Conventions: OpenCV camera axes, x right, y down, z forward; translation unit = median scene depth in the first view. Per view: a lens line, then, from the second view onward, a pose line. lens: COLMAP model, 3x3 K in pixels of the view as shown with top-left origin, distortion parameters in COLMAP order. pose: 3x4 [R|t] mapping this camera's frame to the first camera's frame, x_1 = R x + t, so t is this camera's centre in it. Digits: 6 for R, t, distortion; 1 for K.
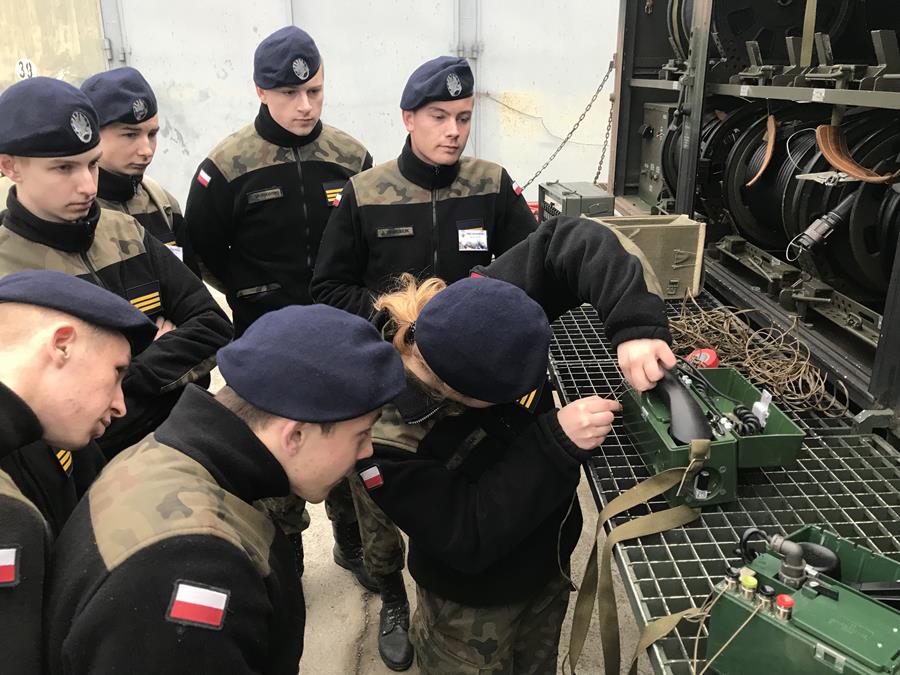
lens RADIAL K [[746.6, 0, 448.2], [0, 746.6, 336.5], [0, 0, 1]] dist [0.035859, -0.043351]
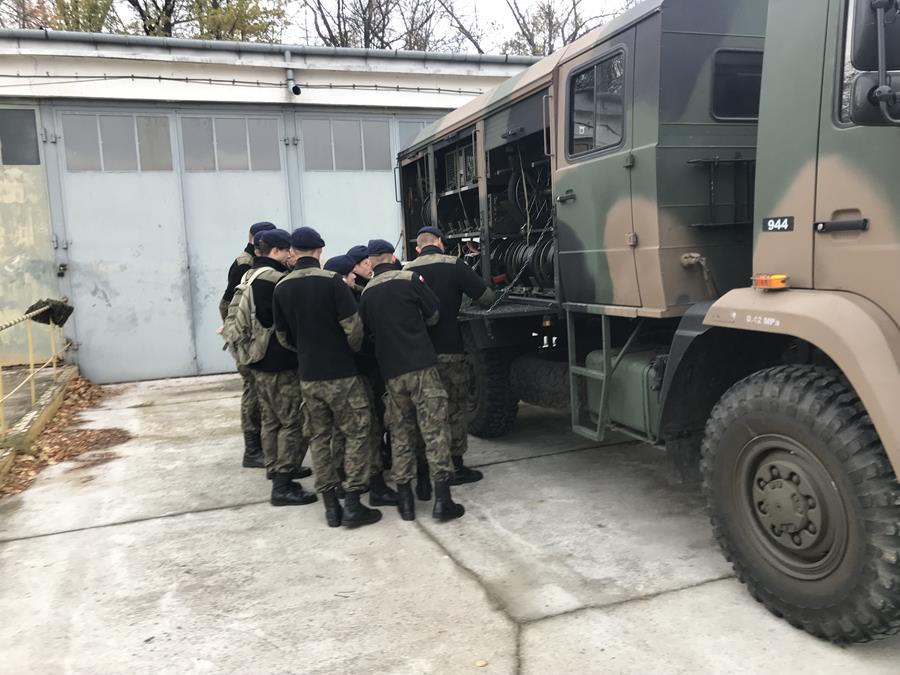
lens RADIAL K [[746.6, 0, 451.0], [0, 746.6, 338.7], [0, 0, 1]] dist [0.035859, -0.043351]
pose [[0.944319, -0.074875, 0.320398, -0.202007], [0.147083, 0.967116, -0.207494, 0.232022], [-0.294325, 0.243066, 0.924279, -0.566971]]
